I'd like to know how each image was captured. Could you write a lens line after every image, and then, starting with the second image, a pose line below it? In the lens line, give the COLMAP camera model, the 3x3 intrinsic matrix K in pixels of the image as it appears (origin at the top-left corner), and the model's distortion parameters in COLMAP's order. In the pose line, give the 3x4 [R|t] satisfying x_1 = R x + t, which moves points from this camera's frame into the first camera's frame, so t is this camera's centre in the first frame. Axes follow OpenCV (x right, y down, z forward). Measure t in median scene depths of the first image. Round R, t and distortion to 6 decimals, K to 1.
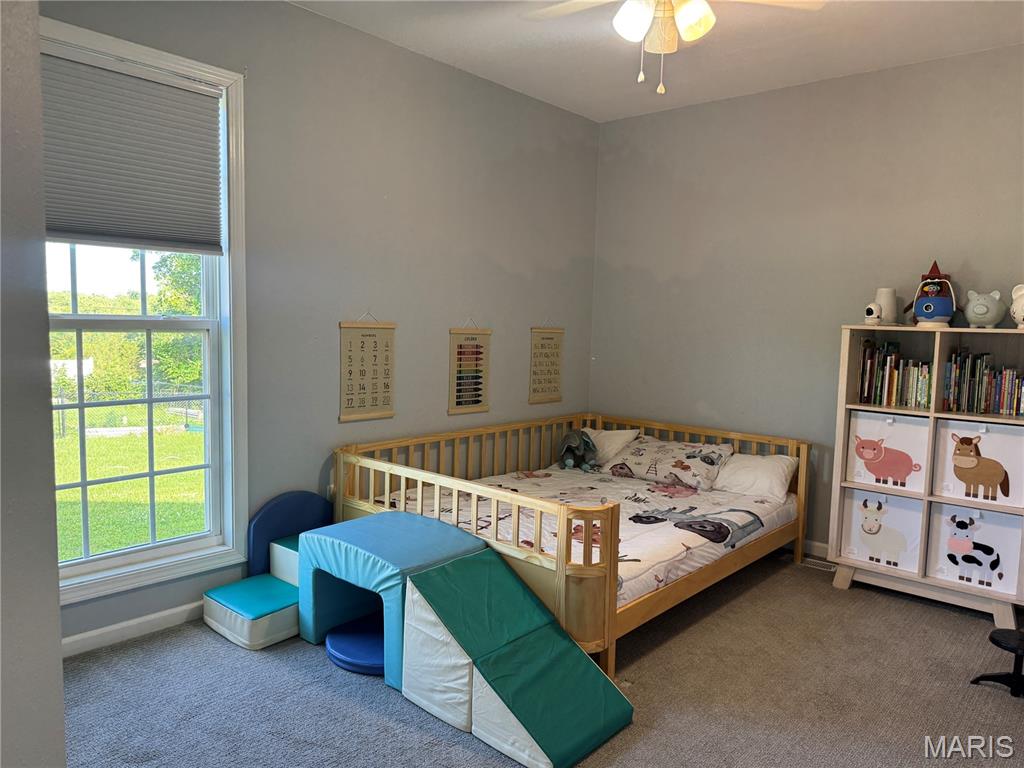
lens RADIAL K [[718.4, 0, 512.0], [0, 718.4, 384.0], [0, 0, 1]] dist [0.073603, -0.098406]
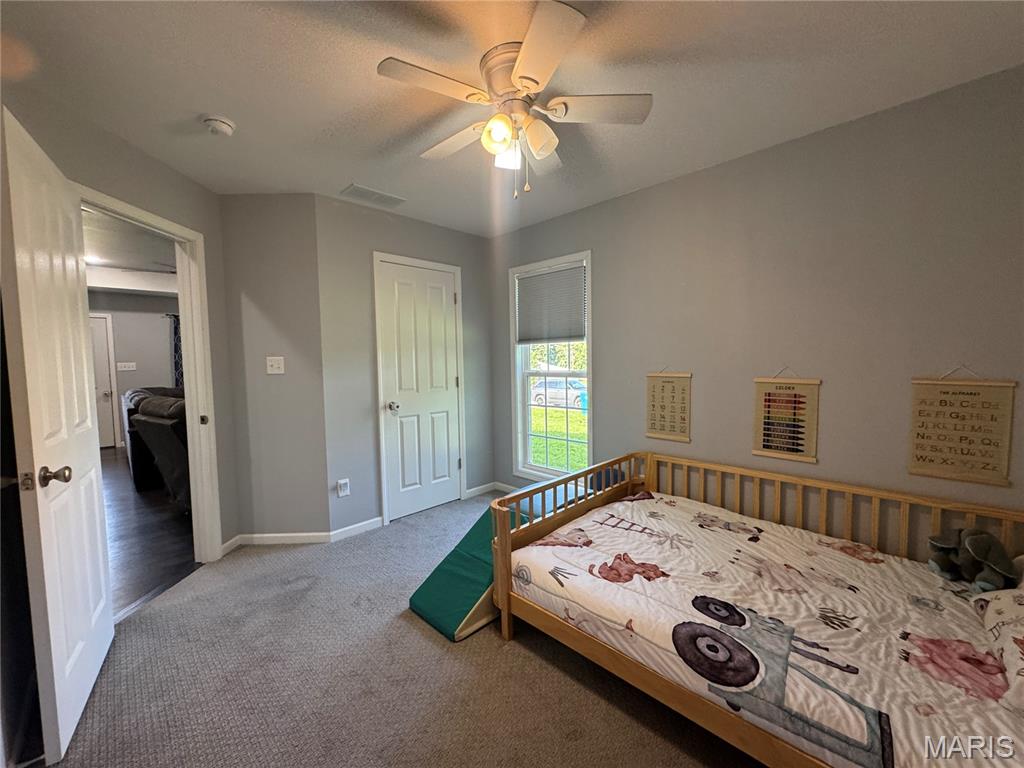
lens RADIAL K [[408.5, 0, 512.0], [0, 408.5, 384.0], [0, 0, 1]] dist [-0.000168, -0.000005]
pose [[-0.060657, 0.032897, -0.997616, 0.665502], [-0.075182, 0.996467, 0.037430, -0.072946], [0.995323, 0.077273, -0.057969, 0.765947]]
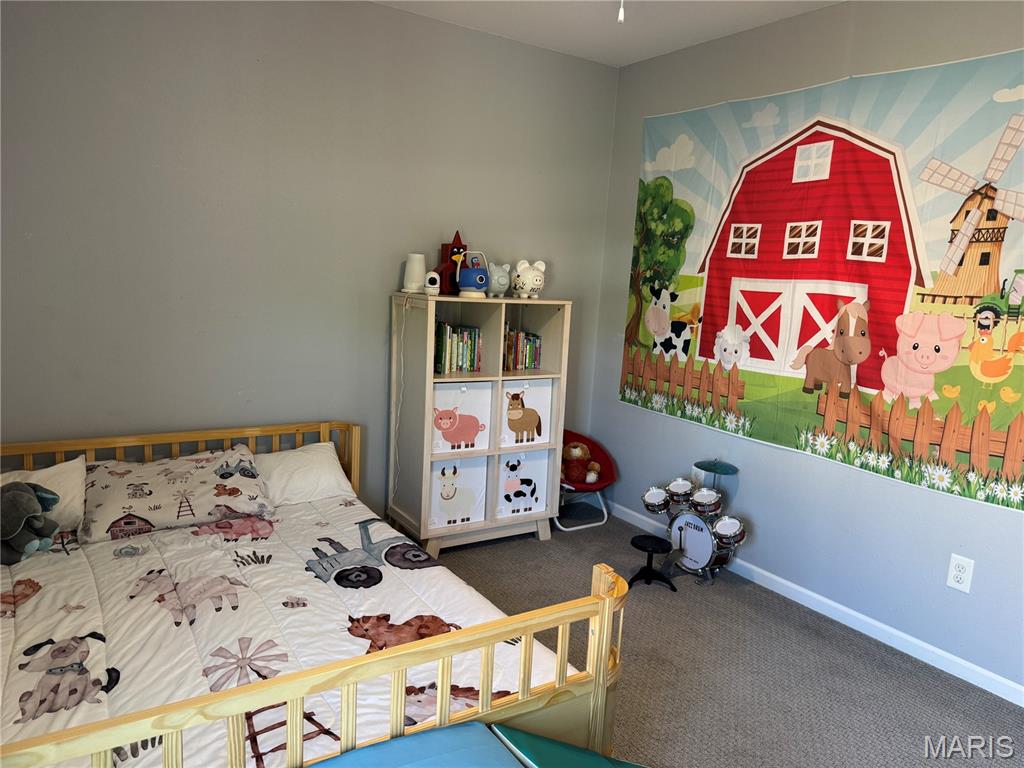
lens RADIAL K [[718.4, 0, 512.0], [0, 718.4, 384.0], [0, 0, 1]] dist [0.073603, -0.098406]
pose [[0.261253, -0.159394, 0.952019, -0.433900], [0.036673, 0.987199, 0.155220, -0.111662], [-0.964574, -0.005639, 0.263754, 0.654734]]
